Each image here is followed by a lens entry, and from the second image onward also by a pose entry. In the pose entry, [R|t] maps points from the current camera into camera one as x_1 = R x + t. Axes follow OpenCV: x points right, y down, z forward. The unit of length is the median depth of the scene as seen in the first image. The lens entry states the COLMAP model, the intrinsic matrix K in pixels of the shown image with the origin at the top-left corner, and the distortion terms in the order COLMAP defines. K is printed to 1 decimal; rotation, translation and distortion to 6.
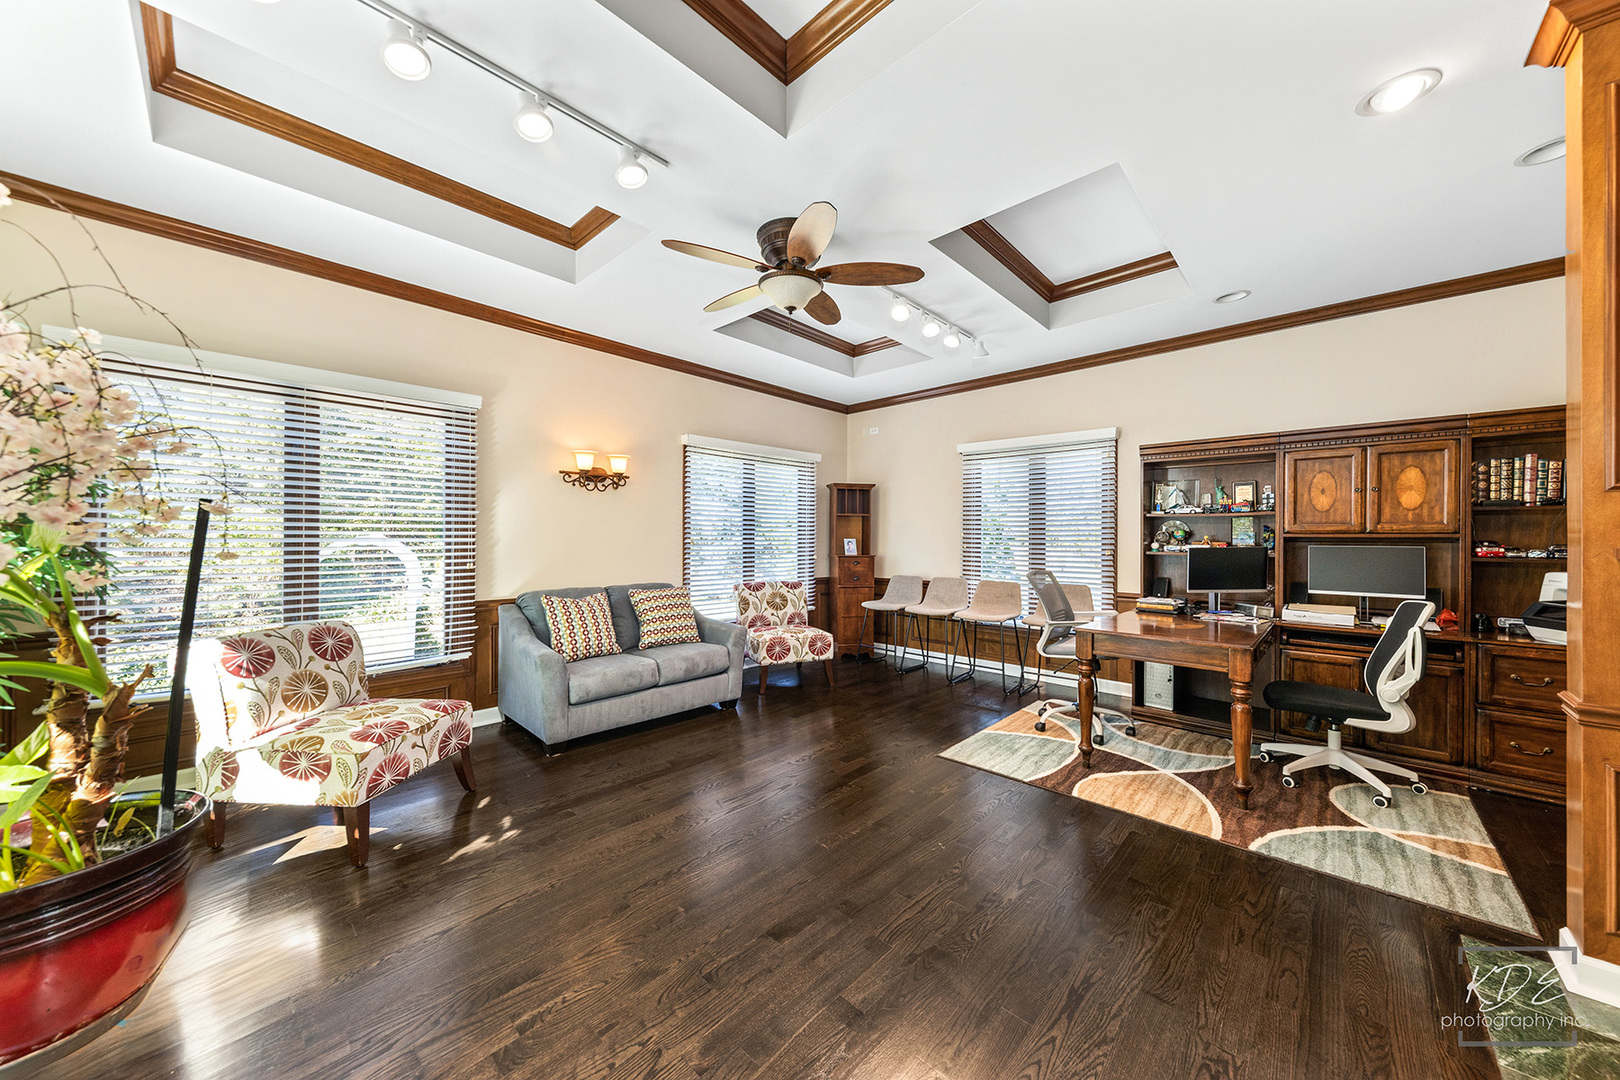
lens RADIAL K [[558.7, 0, 802.1], [0, 558.7, 539.0], [0, 0, 1]] dist [0.002689, 0.000086]
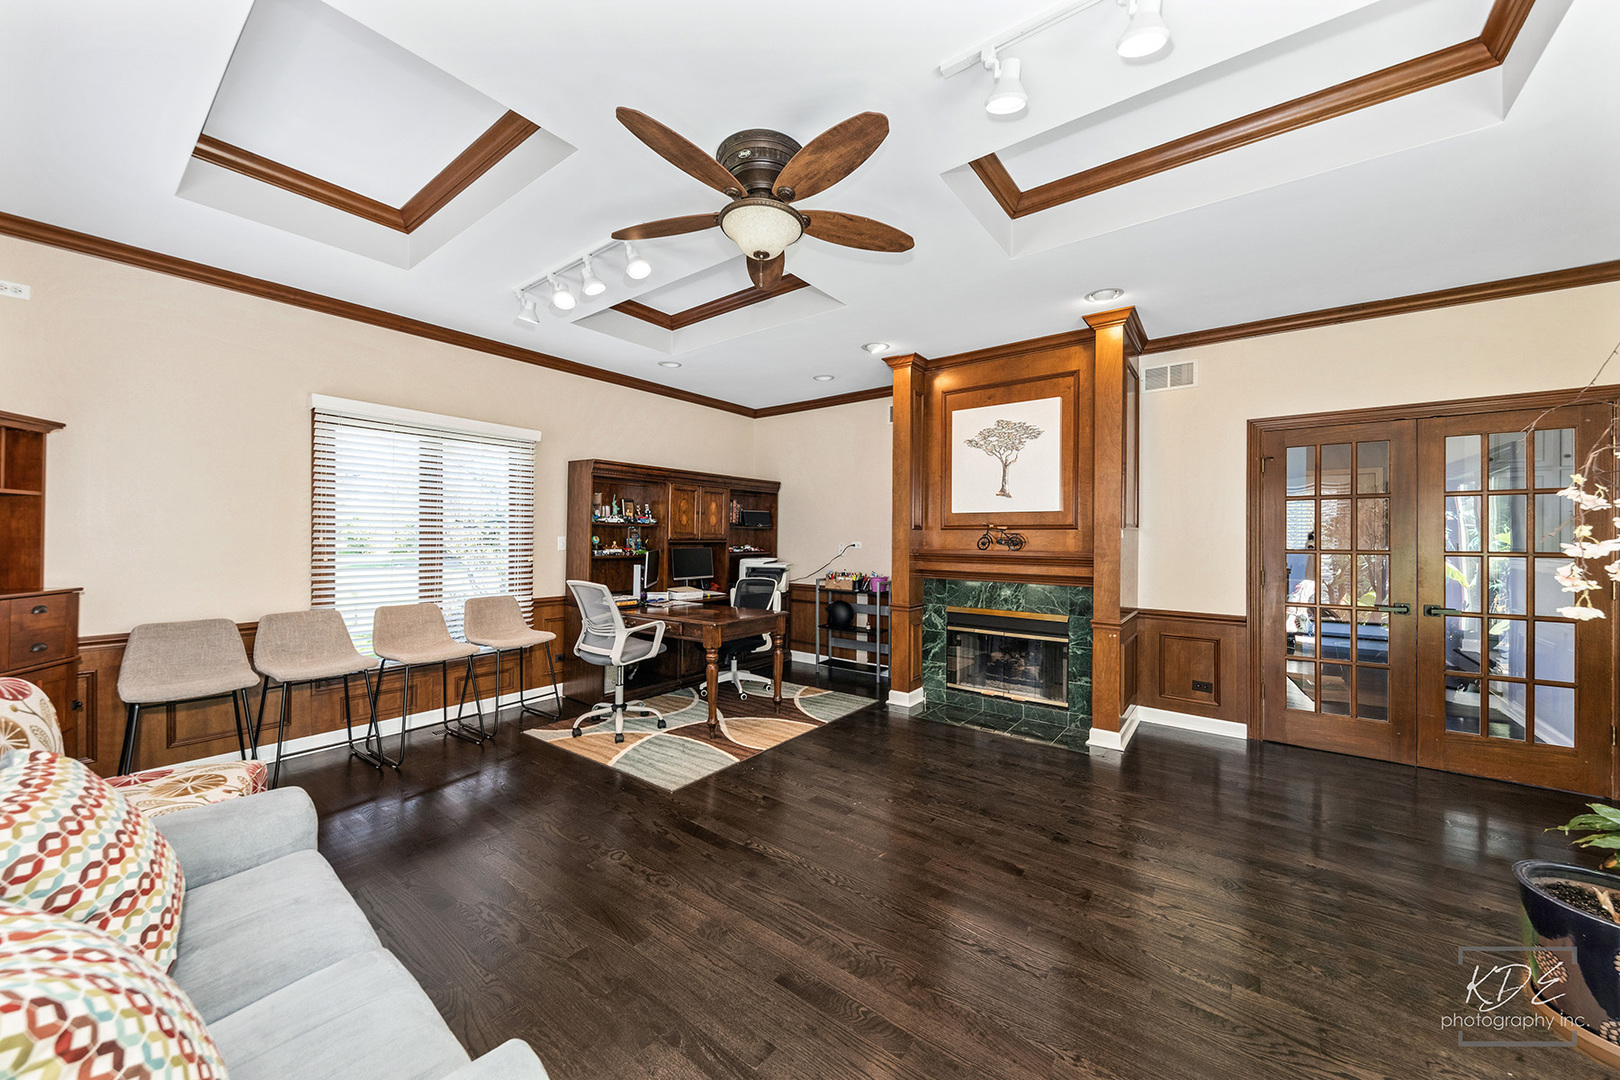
lens RADIAL K [[589.3, 0, 799.1], [0, 589.3, 537.3], [0, 0, 1]] dist [-0.001704, -0.000117]
pose [[-0.116840, -0.001852, 0.993149, -0.770434], [-0.001920, 0.999997, 0.001639, -0.022079], [-0.993149, -0.001715, -0.116843, 0.982945]]
